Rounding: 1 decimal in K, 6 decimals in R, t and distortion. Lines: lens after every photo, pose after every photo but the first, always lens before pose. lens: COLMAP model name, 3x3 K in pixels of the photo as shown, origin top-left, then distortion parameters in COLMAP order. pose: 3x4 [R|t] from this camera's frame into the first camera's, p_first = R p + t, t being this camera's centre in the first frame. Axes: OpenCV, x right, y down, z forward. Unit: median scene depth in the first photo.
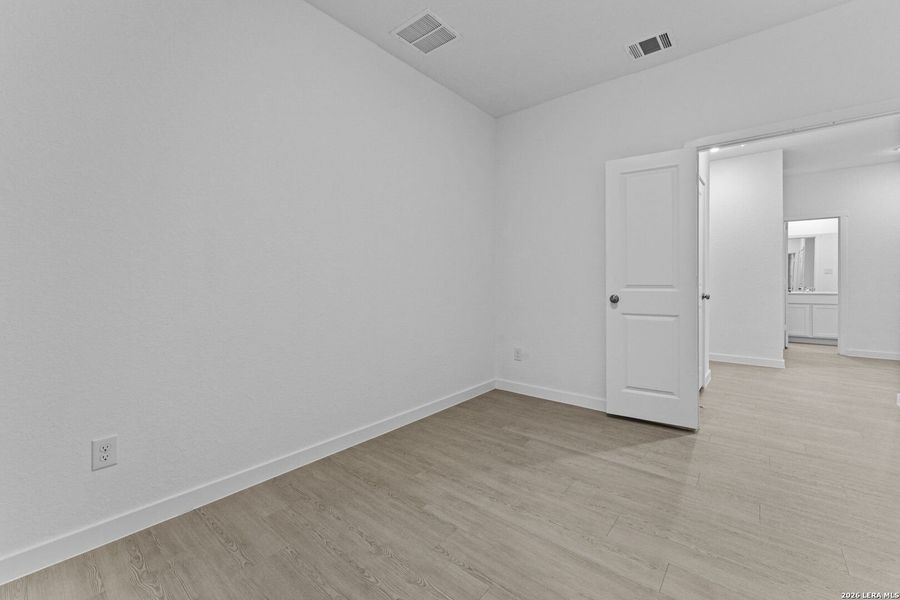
lens RADIAL K [[369.4, 0, 436.4], [0, 369.4, 289.4], [0, 0, 1]] dist [-0.003177, -0.000281]
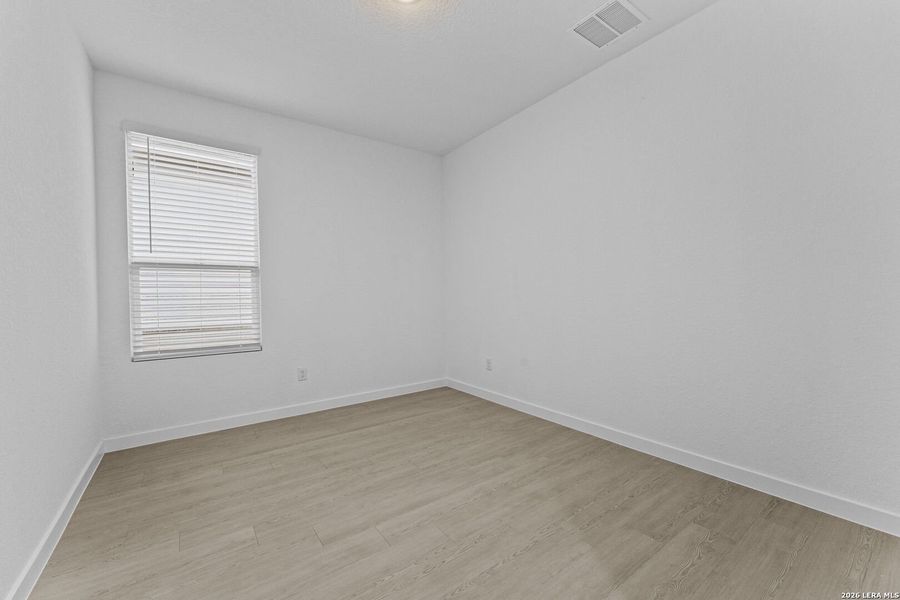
lens RADIAL K [[369.4, 0, 449.0], [0, 369.4, 295.1], [0, 0, 1]] dist [-0.003177, -0.000281]
pose [[-0.242902, -0.002172, -0.970048, 1.152464], [0.000127, 0.999997, -0.002271, -0.003727], [0.970051, -0.000675, -0.242901, 0.995499]]
